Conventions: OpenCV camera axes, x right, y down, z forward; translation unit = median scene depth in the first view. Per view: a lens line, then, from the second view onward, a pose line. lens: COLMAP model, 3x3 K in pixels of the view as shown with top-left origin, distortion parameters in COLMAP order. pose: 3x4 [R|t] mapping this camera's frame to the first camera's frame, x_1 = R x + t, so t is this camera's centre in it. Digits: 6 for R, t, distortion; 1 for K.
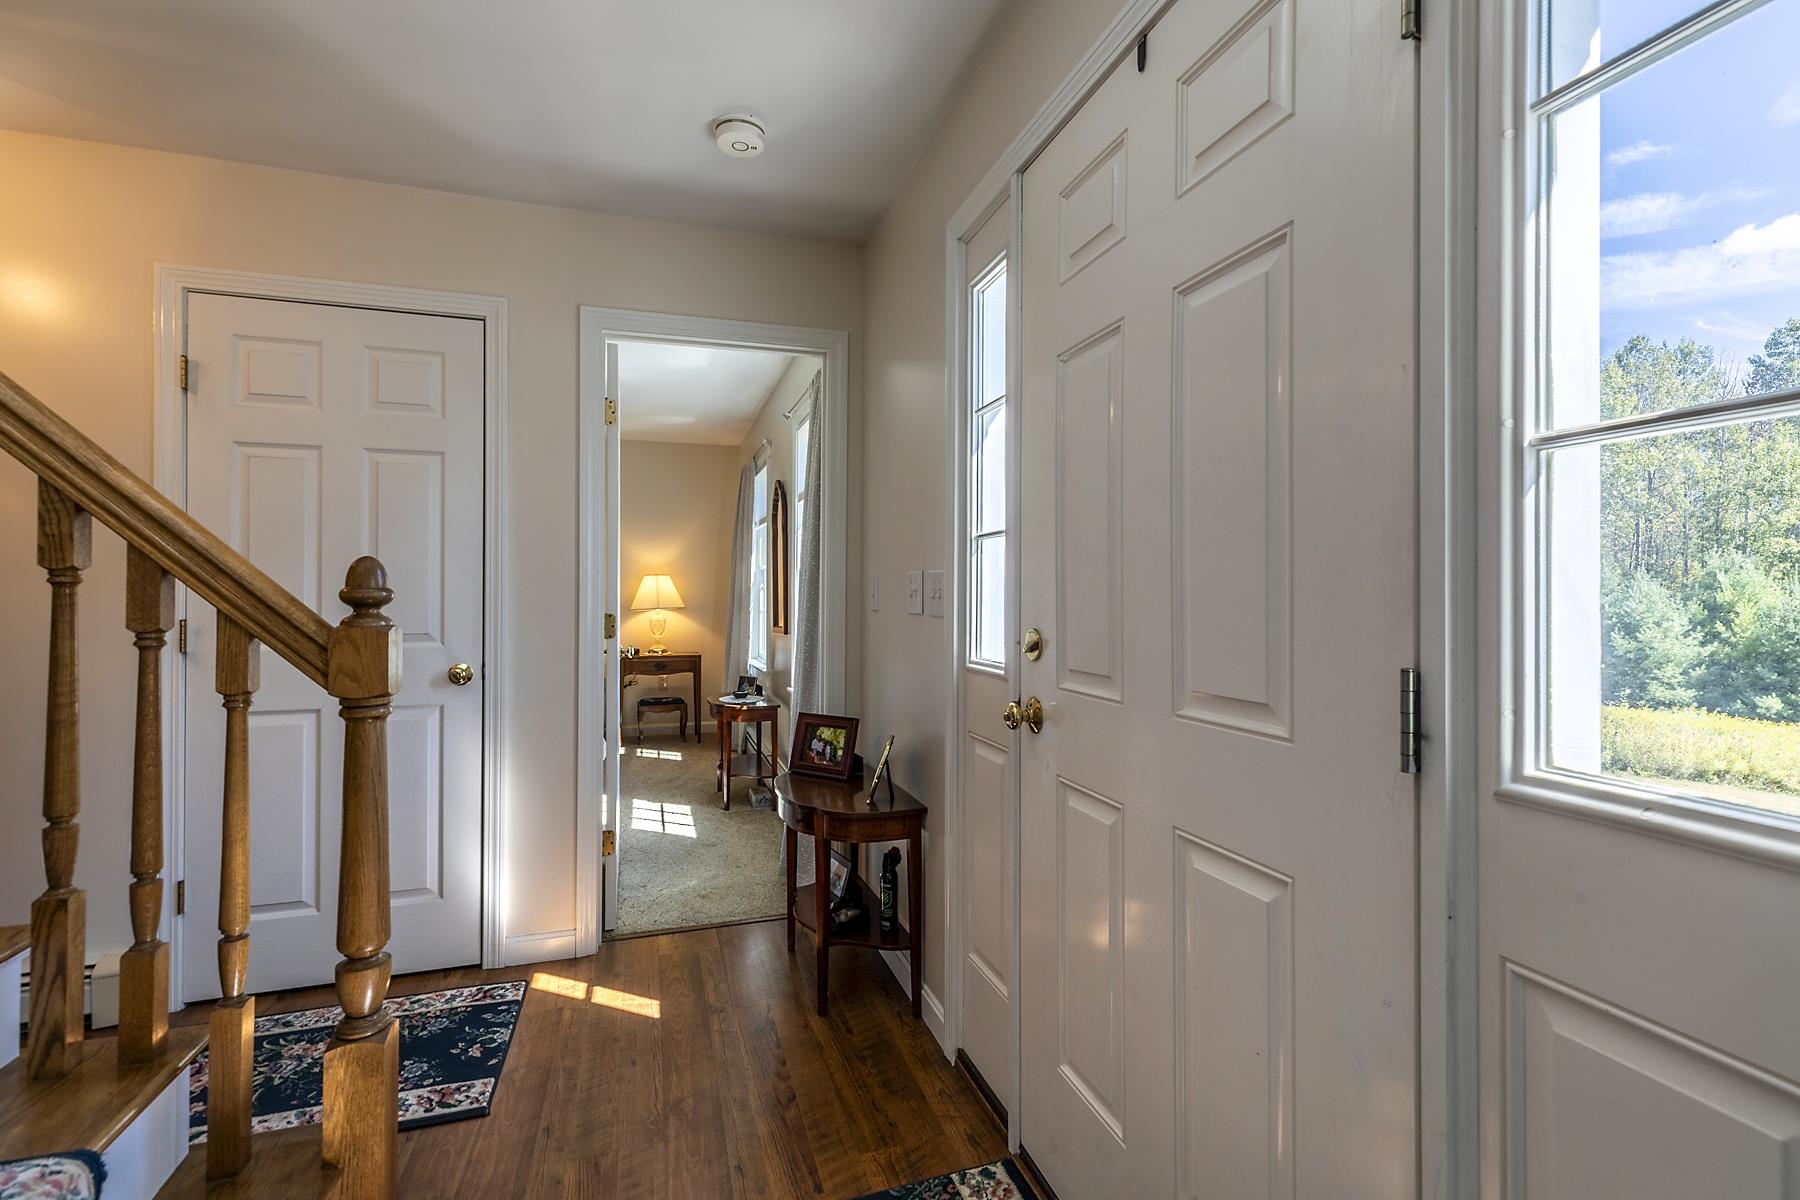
lens RADIAL K [[791.6, 0, 899.1], [0, 791.6, 591.4], [0, 0, 1]] dist [-0.000951, -0.000127]
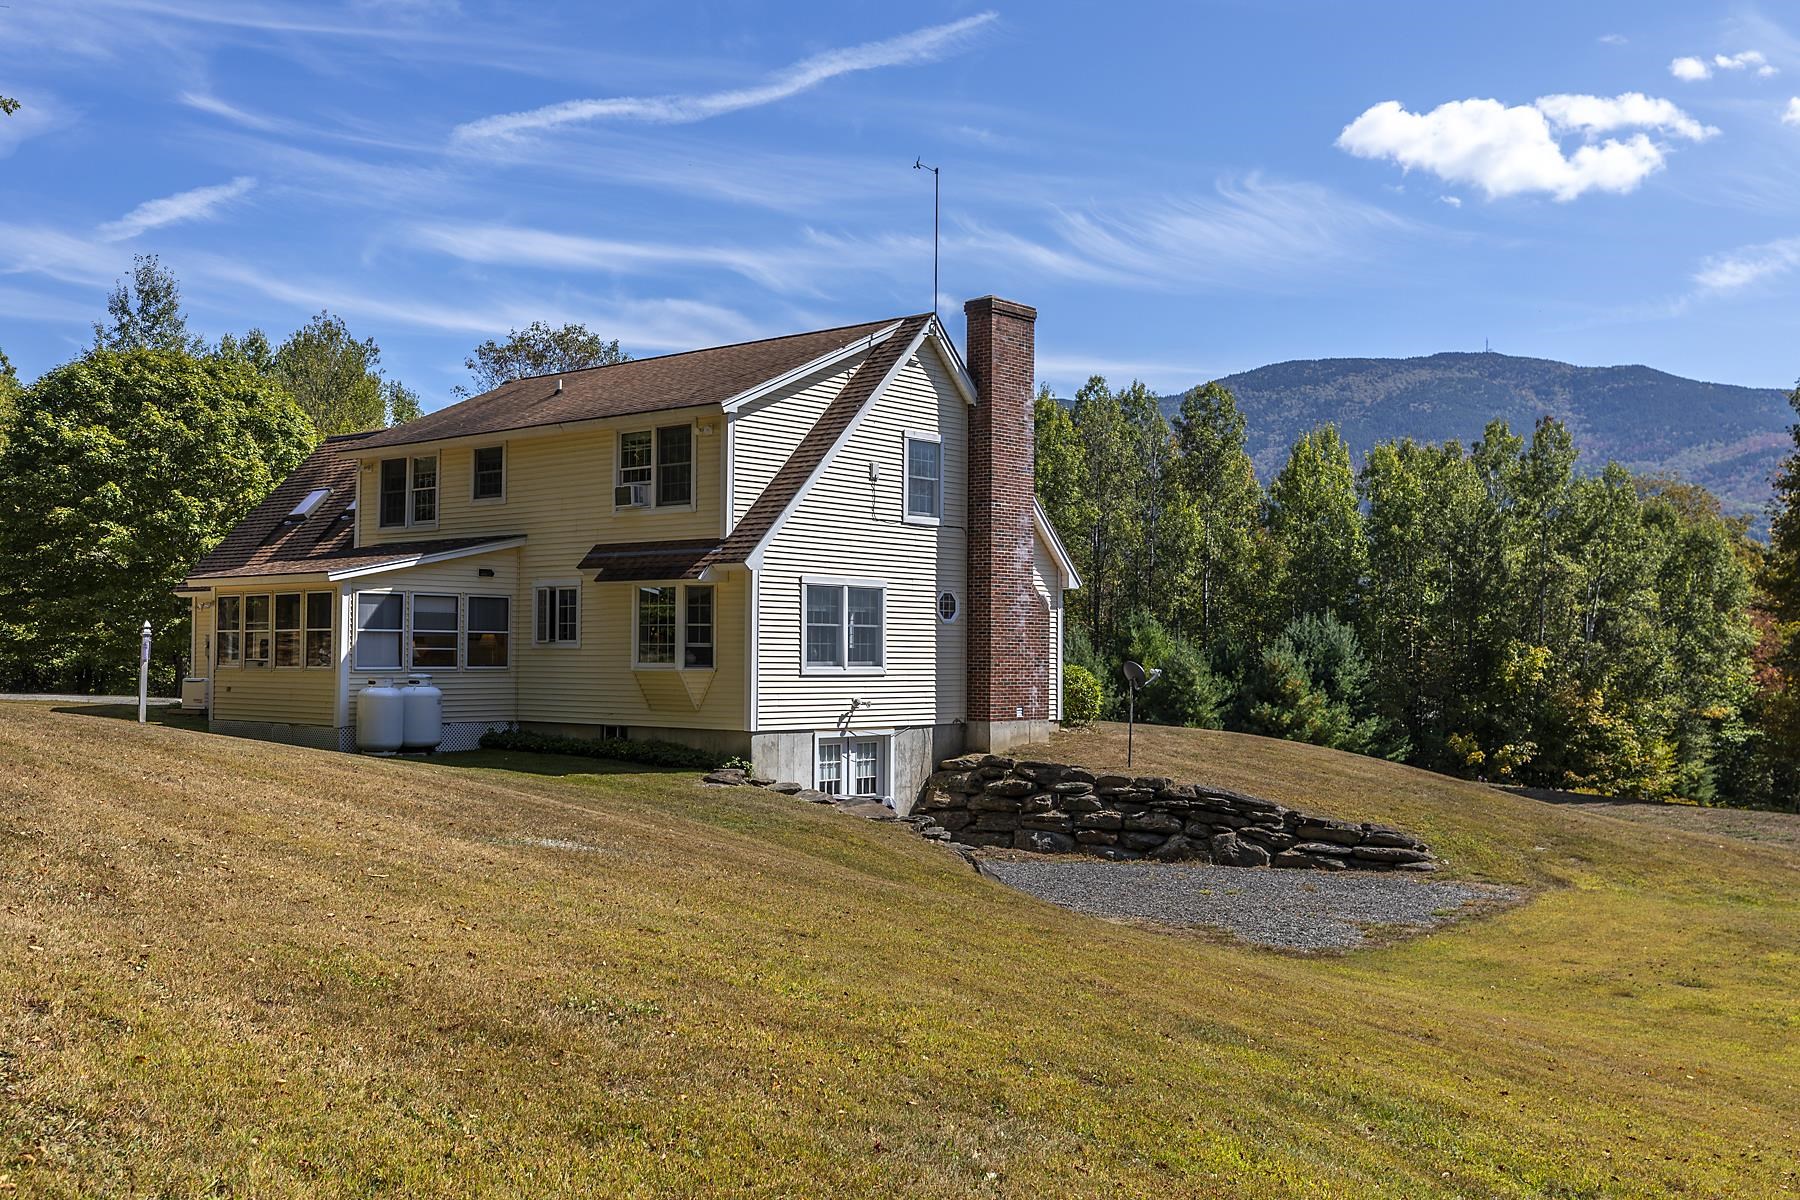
lens RADIAL K [[1689.2, 0, 882.2], [0, 1689.2, 591.6], [0, 0, 1]] dist [-0.037426, 0.000000]
pose [[0.852719, 0.023283, 0.521851, -0.436133], [-0.010898, 0.999582, -0.026791, -0.007852], [-0.522256, 0.017158, 0.852616, -0.760511]]
